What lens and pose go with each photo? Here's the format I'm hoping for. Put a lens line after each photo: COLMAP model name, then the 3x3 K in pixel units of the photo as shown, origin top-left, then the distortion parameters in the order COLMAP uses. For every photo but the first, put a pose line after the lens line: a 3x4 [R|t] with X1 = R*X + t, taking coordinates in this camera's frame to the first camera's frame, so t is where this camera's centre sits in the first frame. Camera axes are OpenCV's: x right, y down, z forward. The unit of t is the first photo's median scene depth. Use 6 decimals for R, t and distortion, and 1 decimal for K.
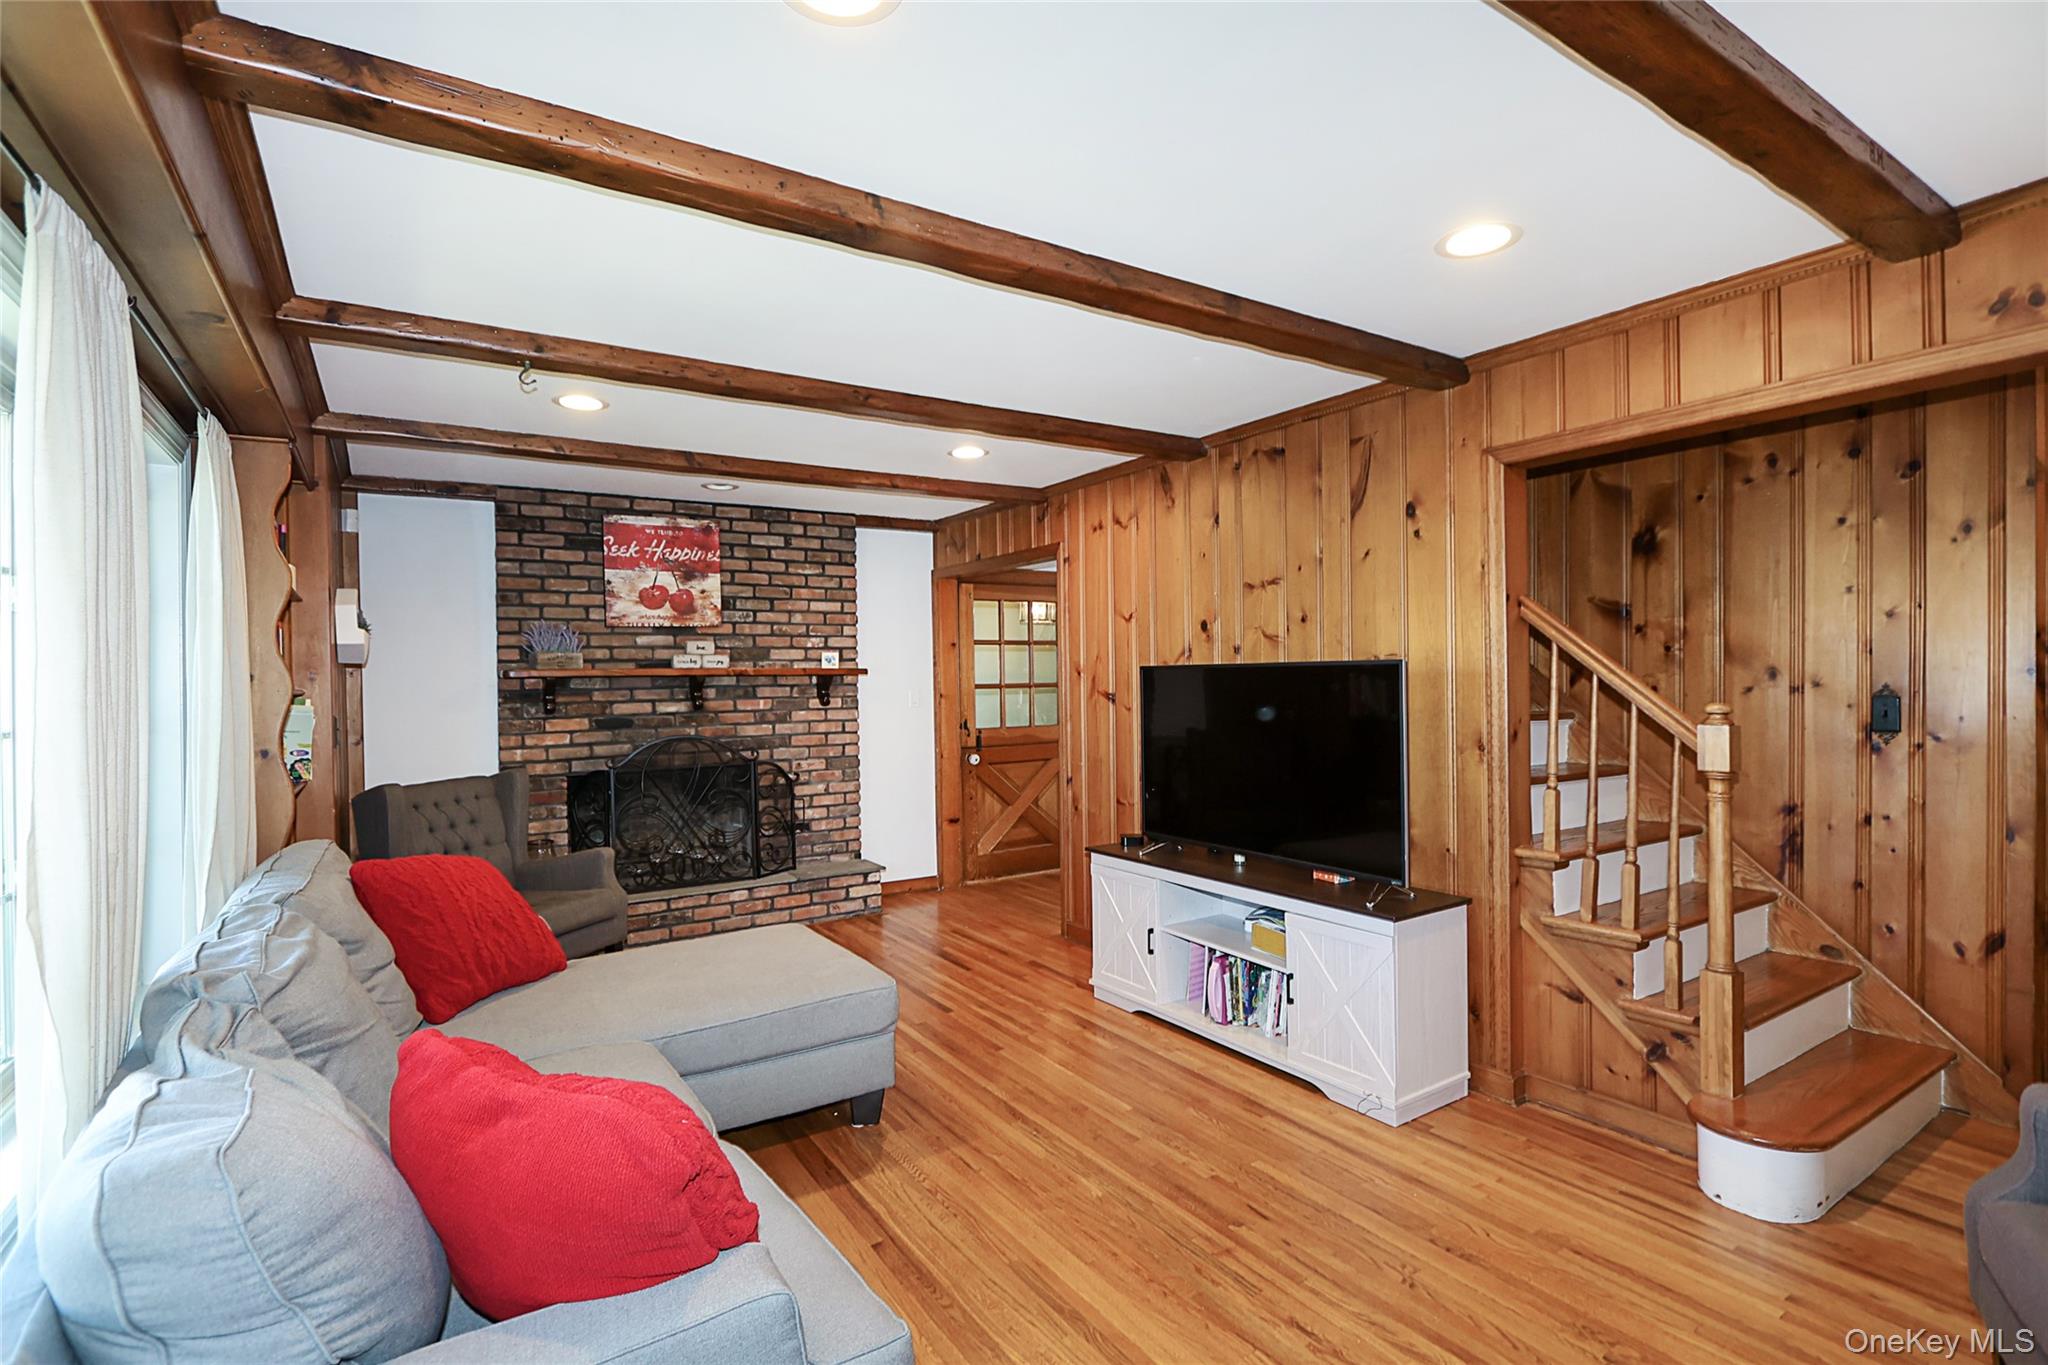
lens RADIAL K [[959.9, 0, 1025.0], [0, 959.9, 685.2], [0, 0, 1]] dist [-0.011142, -0.000133]
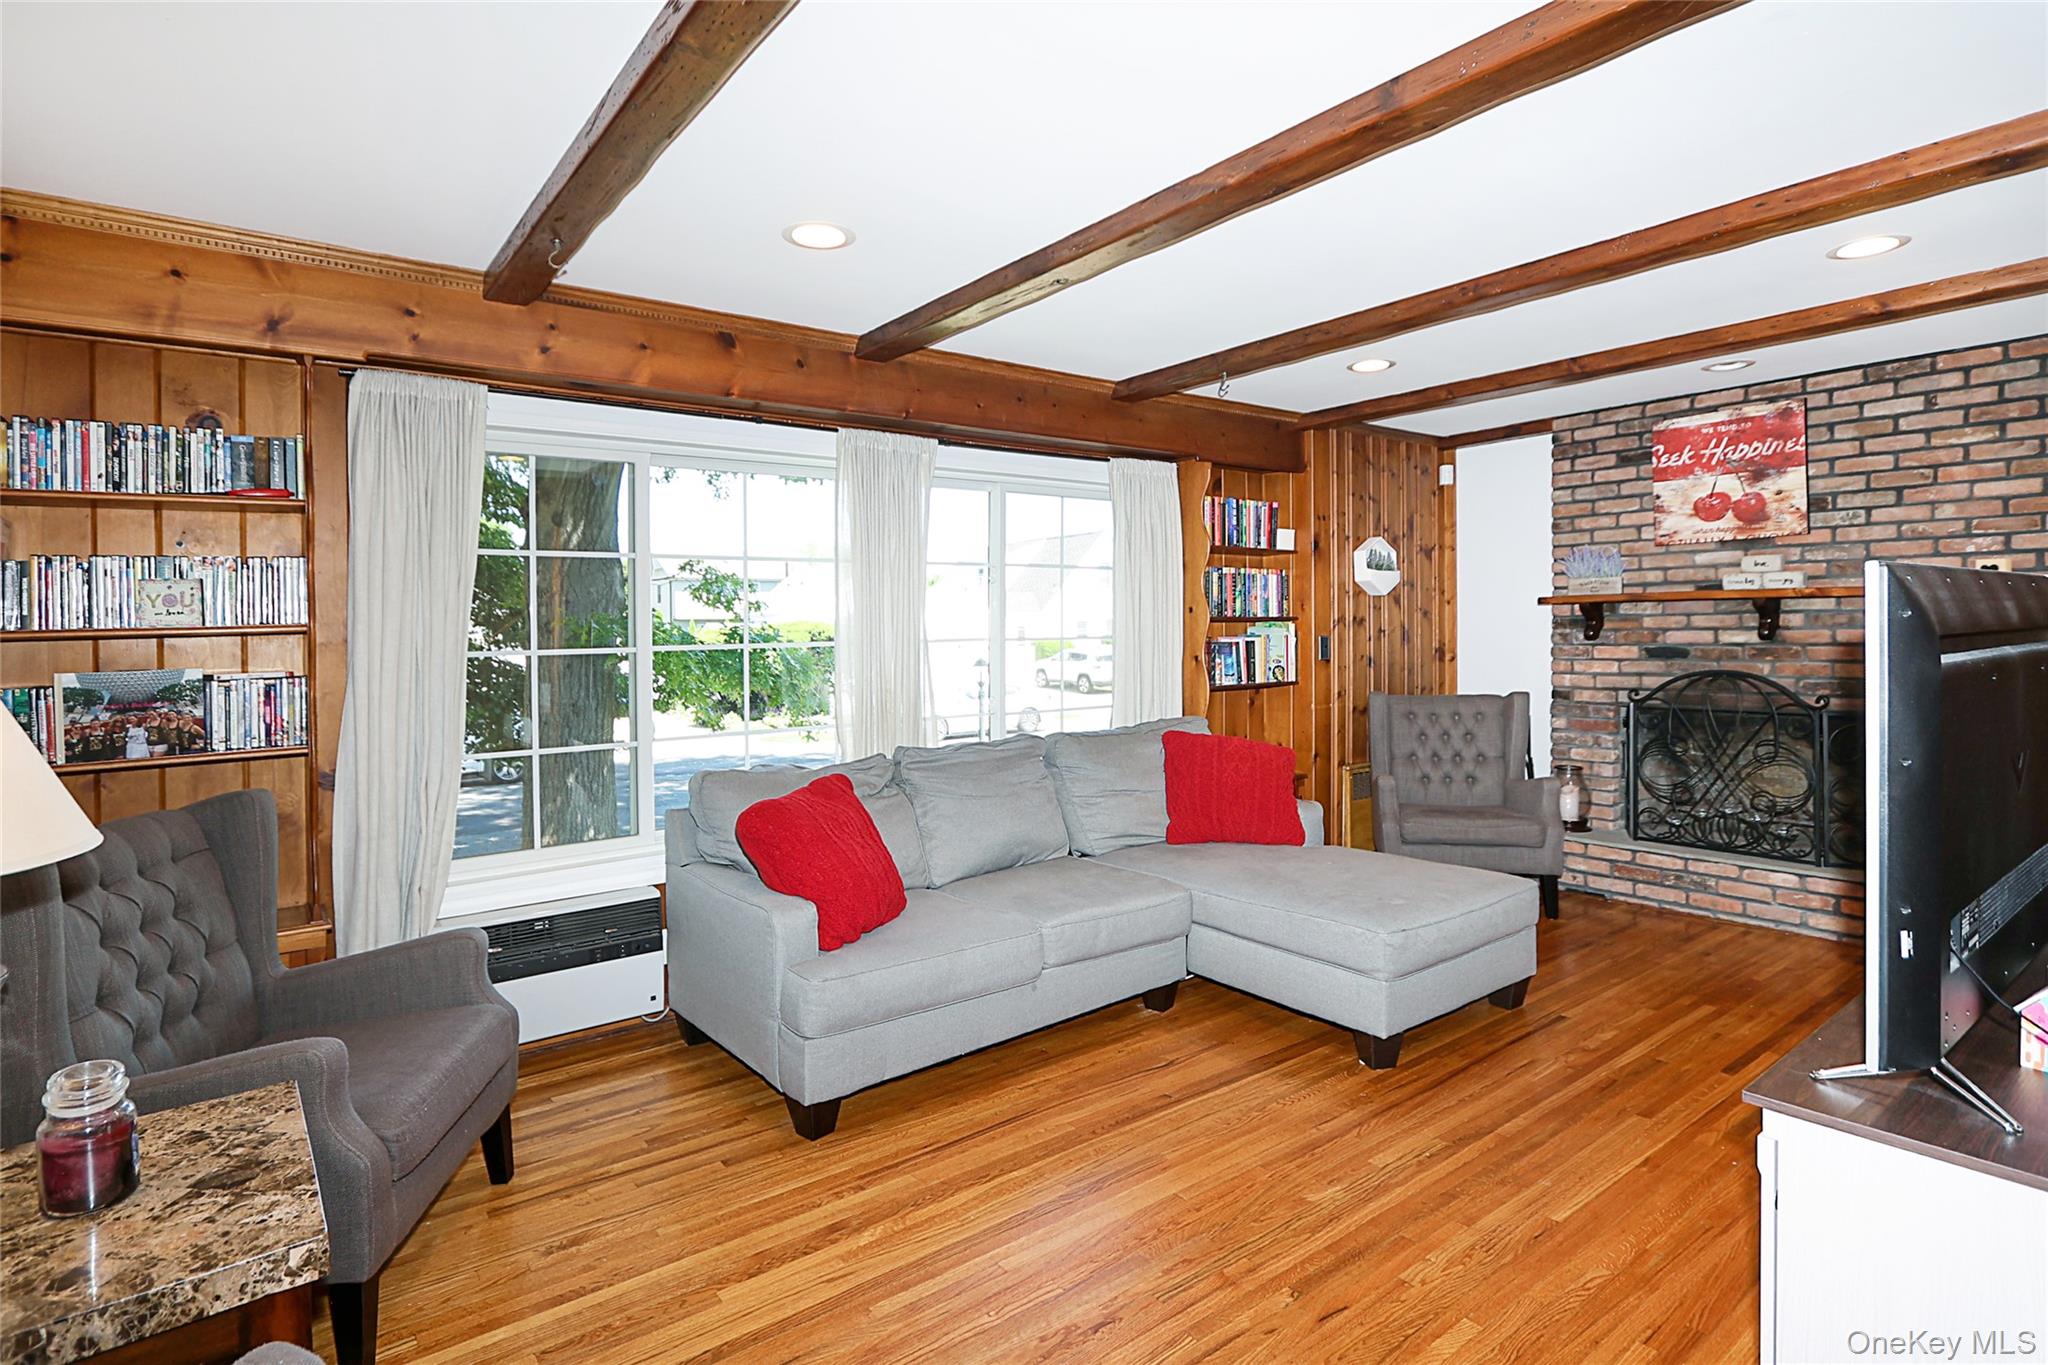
lens RADIAL K [[1053.7, 0, 1060.3], [0, 1053.7, 625.0], [0, 0, 1]] dist [-0.002133, -0.000568]
pose [[0.100560, 0.013501, -0.994839, 0.489352], [0.007552, 0.999869, 0.014332, -0.004763], [0.994902, -0.008954, 0.100444, 0.328999]]
